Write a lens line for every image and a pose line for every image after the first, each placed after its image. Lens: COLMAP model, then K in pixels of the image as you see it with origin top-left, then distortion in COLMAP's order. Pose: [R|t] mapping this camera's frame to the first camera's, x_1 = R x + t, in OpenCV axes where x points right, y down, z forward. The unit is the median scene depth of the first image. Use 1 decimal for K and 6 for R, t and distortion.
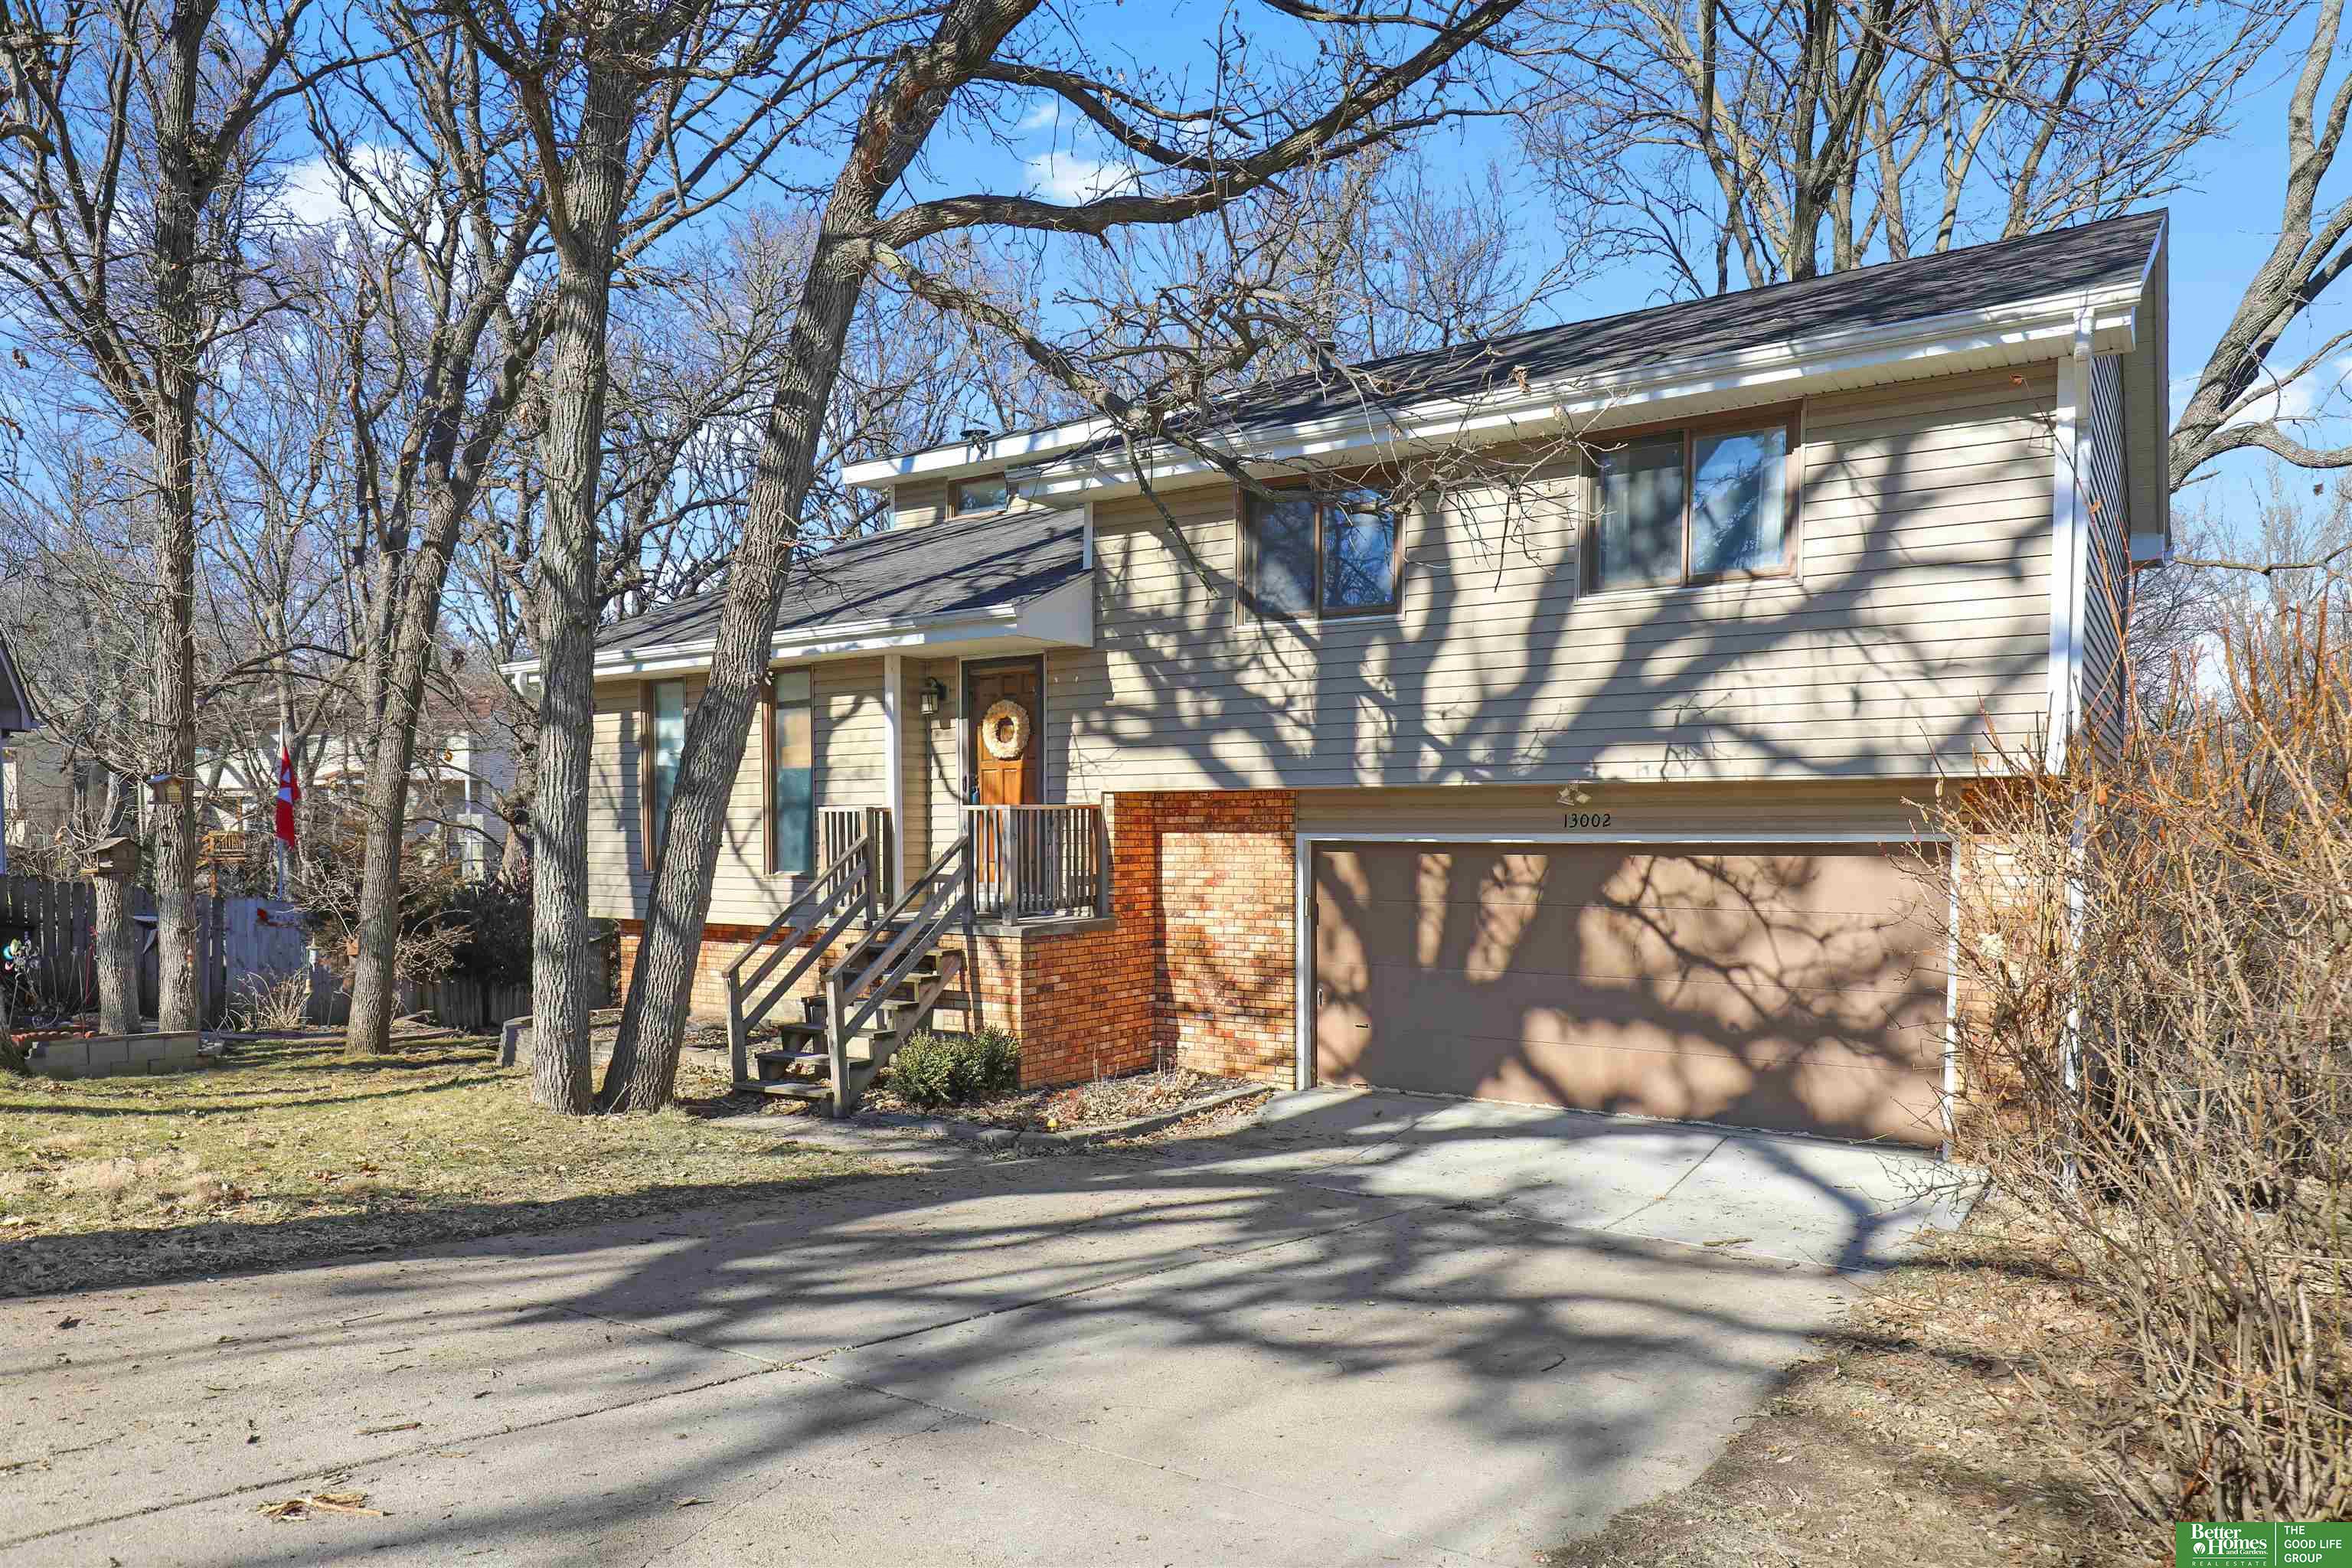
lens RADIAL K [[1482.2, 0, 1234.0], [0, 1482.2, 929.7], [0, 0, 1]] dist [-0.000486, -0.000358]
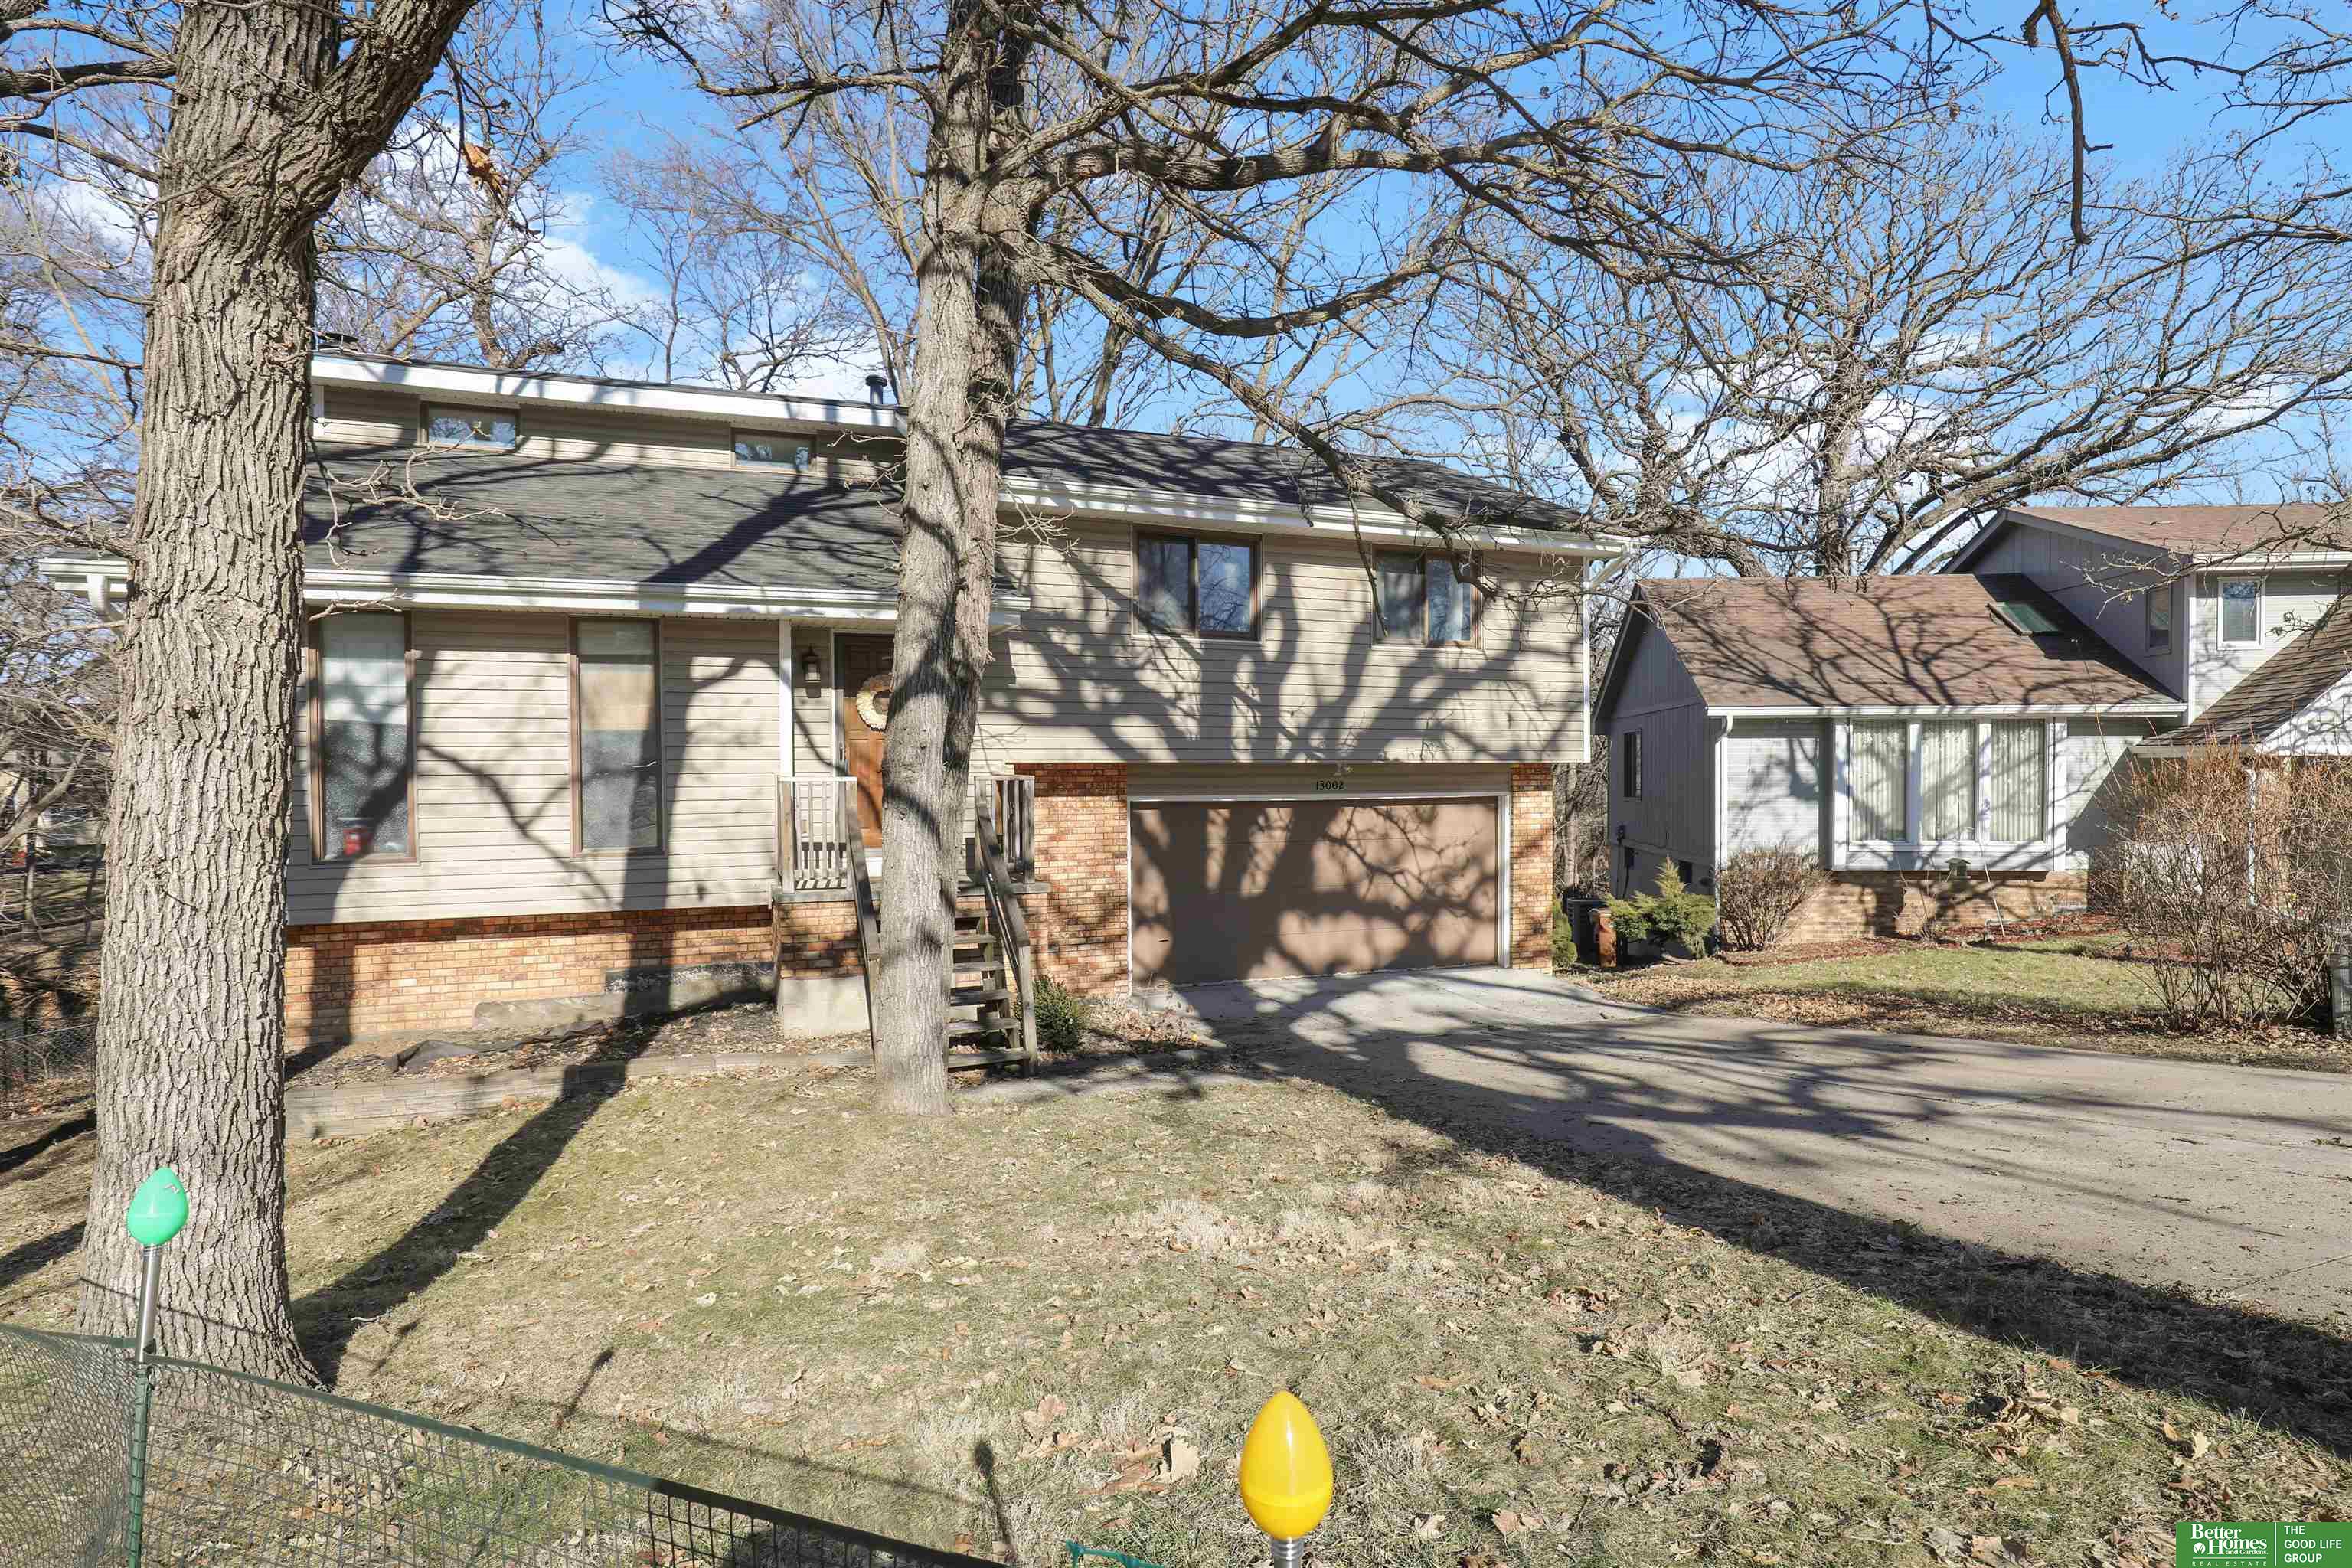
lens RADIAL K [[1194.7, 0, 1186.2], [0, 1194.7, 812.5], [0, 0, 1]] dist [-0.012374, 0.000182]
pose [[0.584326, -0.027561, 0.811051, -0.843328], [0.059460, 0.998191, -0.008918, -0.042265], [-0.809338, 0.053436, 0.584907, 0.388560]]
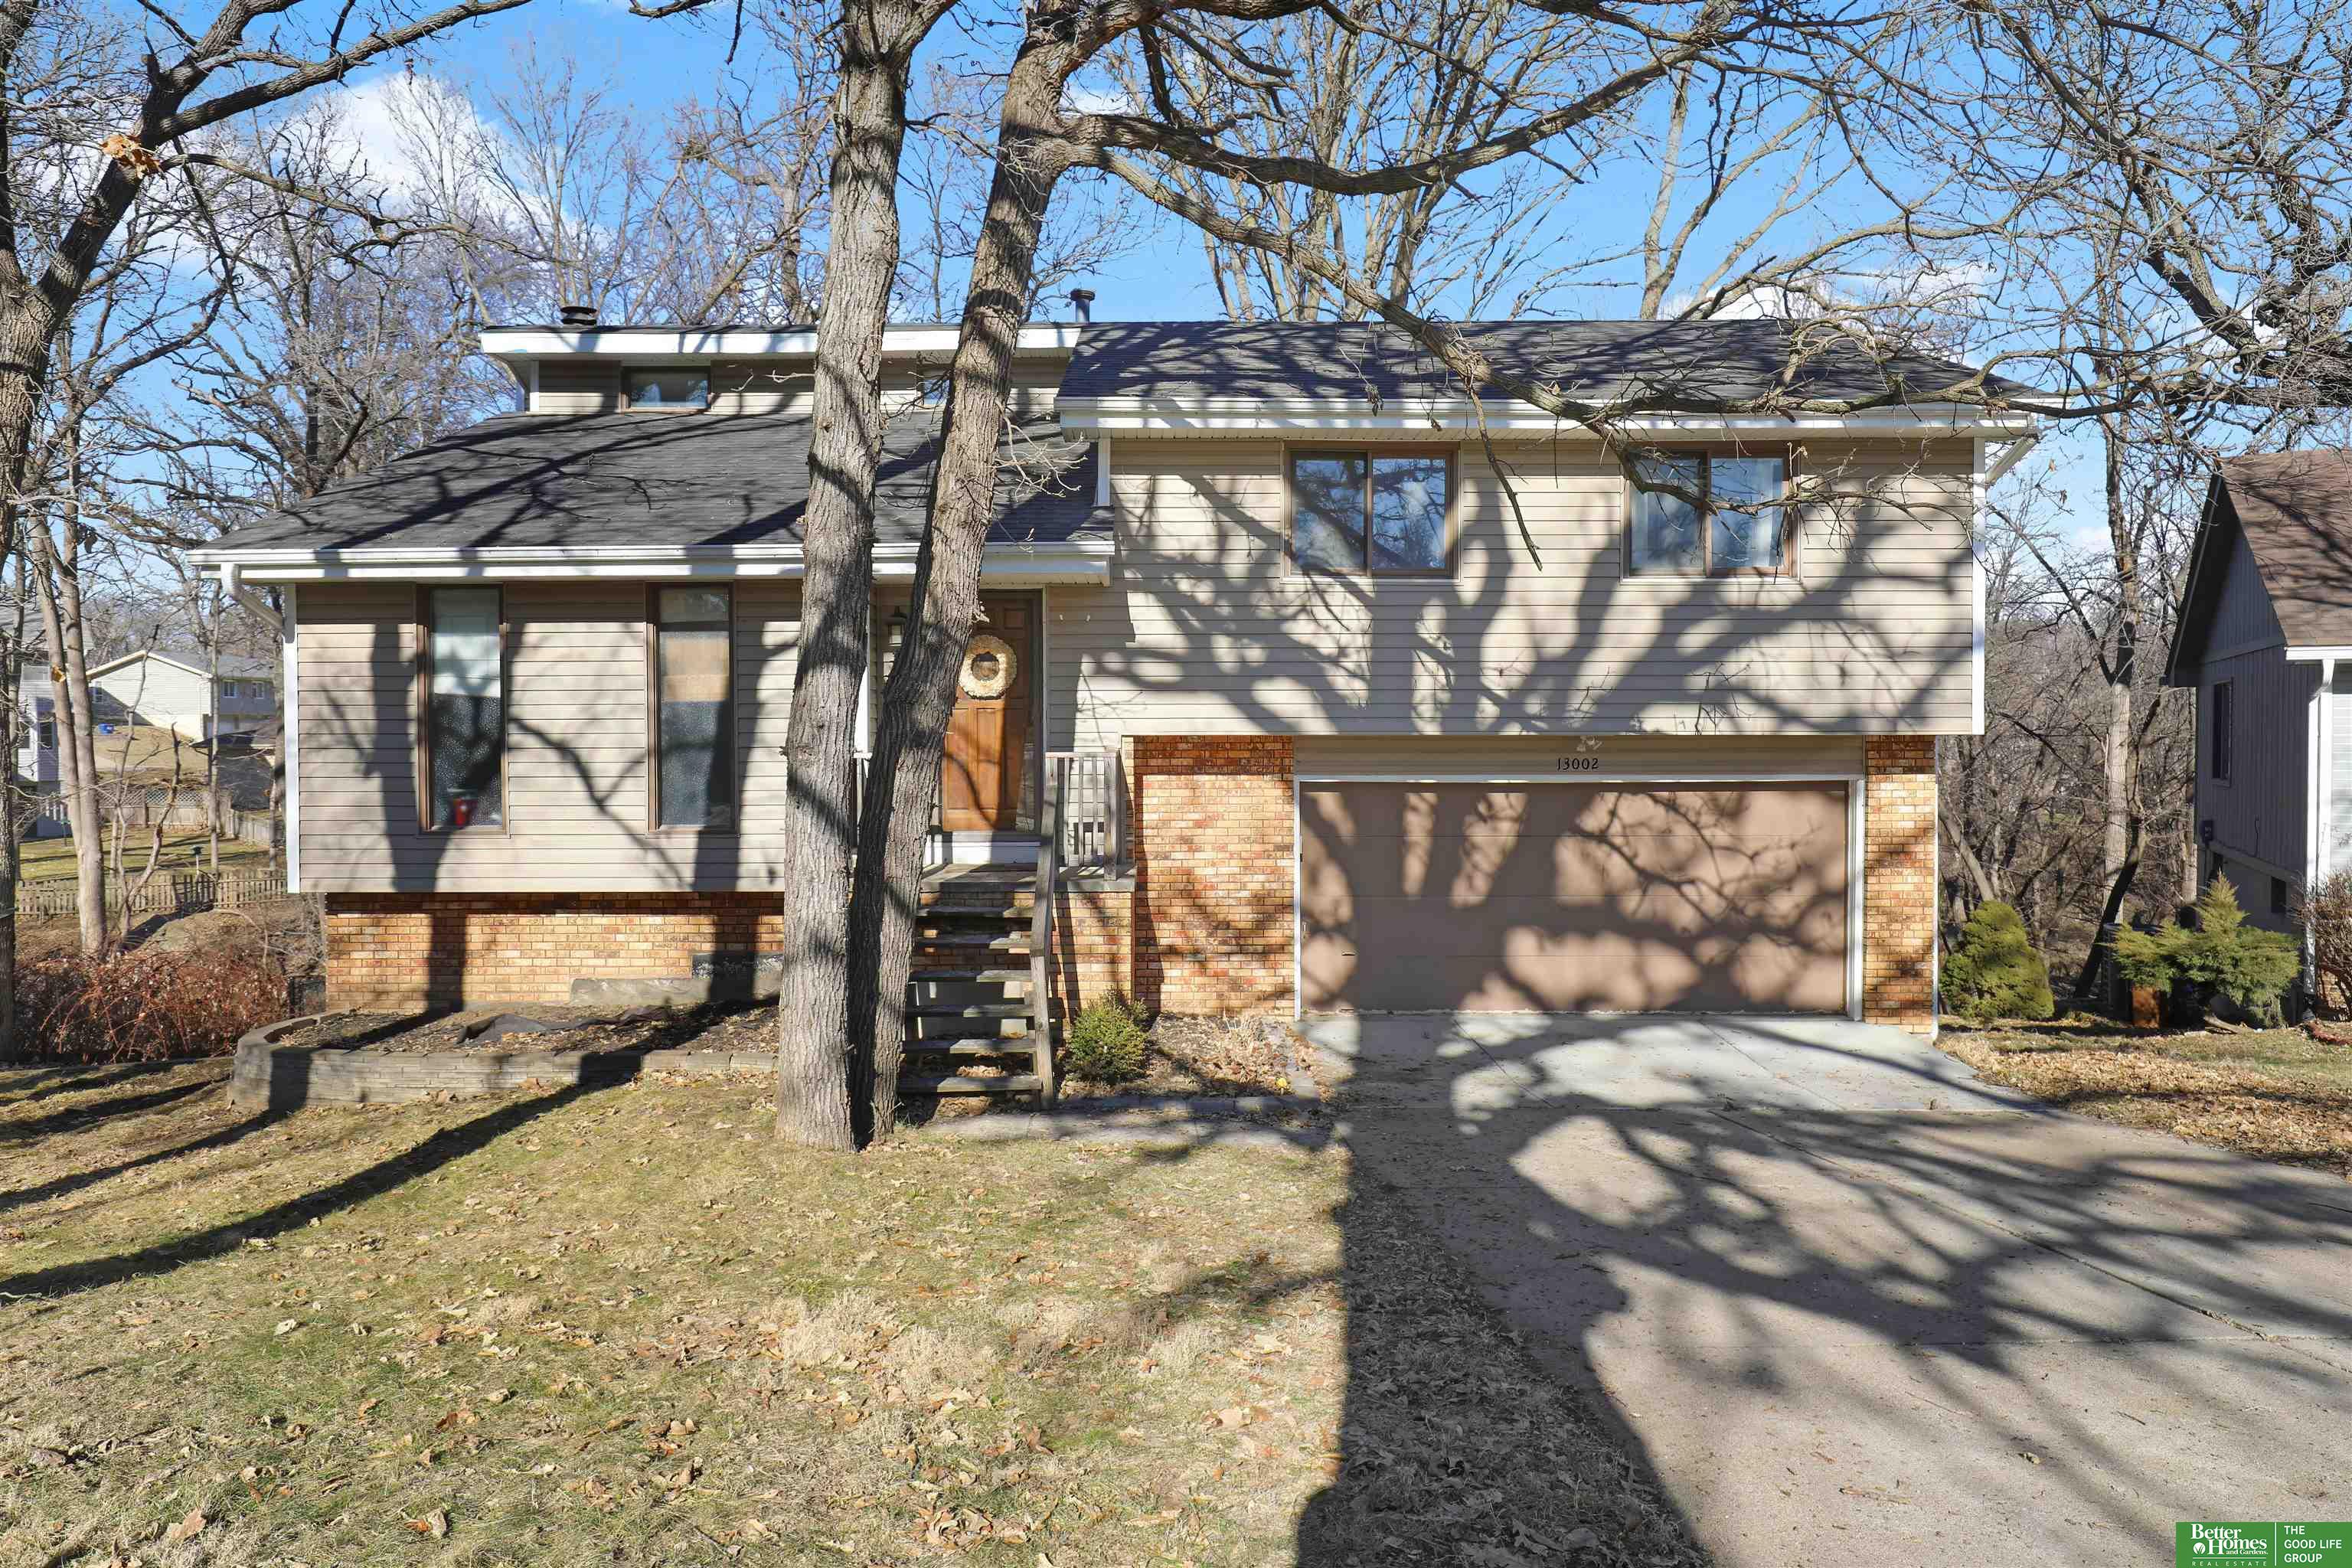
lens RADIAL K [[1405.4, 0, 1176.0], [0, 1405.4, 784.0], [0, 0, 1]] dist [-0.003574, -0.000005]
pose [[0.843475, -0.018871, 0.536837, -0.615813], [0.036496, 0.999087, -0.022222, -0.043809], [-0.535928, 0.038336, 0.843393, 0.228517]]
